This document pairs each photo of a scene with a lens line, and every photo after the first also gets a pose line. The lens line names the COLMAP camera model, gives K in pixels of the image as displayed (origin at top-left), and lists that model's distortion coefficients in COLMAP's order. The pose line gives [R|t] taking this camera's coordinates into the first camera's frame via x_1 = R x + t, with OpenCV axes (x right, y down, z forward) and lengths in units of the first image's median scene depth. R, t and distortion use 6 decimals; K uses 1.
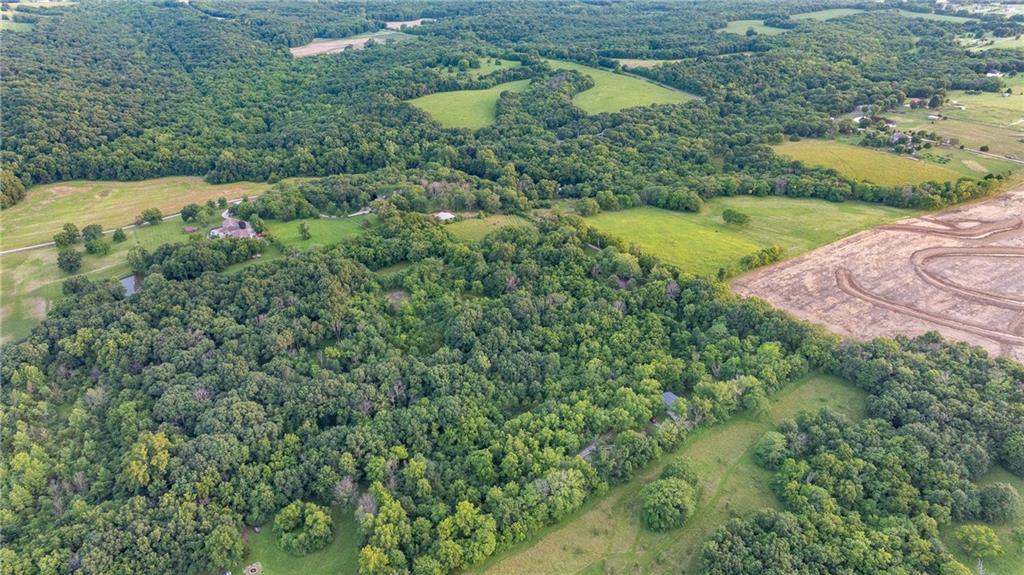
lens RADIAL K [[717.5, 0, 509.2], [0, 717.5, 286.4], [0, 0, 1]] dist [-0.036381, 0.060872]
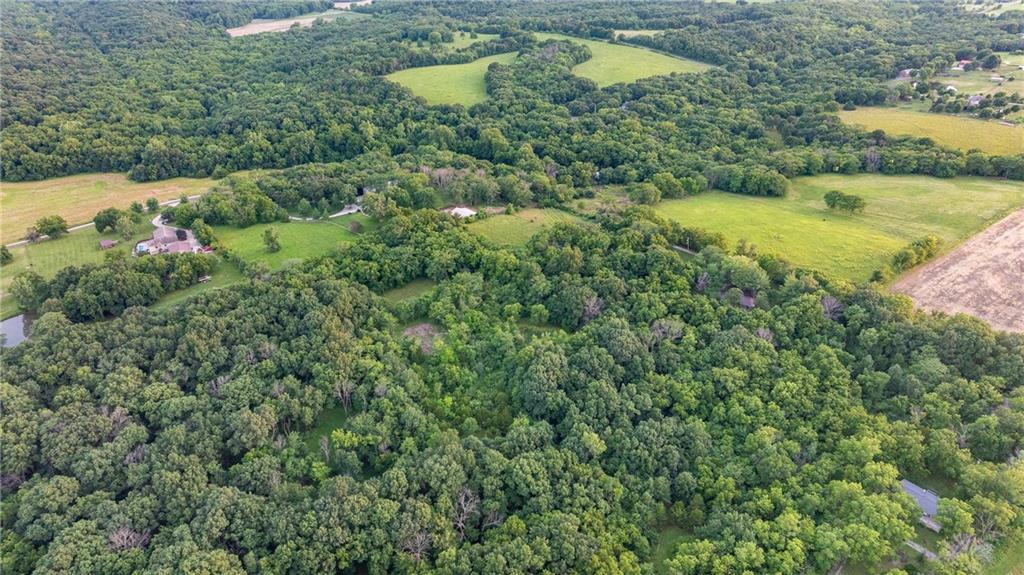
lens RADIAL K [[717.5, 0, 517.2], [0, 717.5, 292.6], [0, 0, 1]] dist [-0.036381, 0.060872]
pose [[0.995837, -0.044384, 0.079615, -0.093571], [0.043123, 0.998917, 0.017483, -0.025147], [-0.080305, -0.013977, 0.996672, 0.246377]]
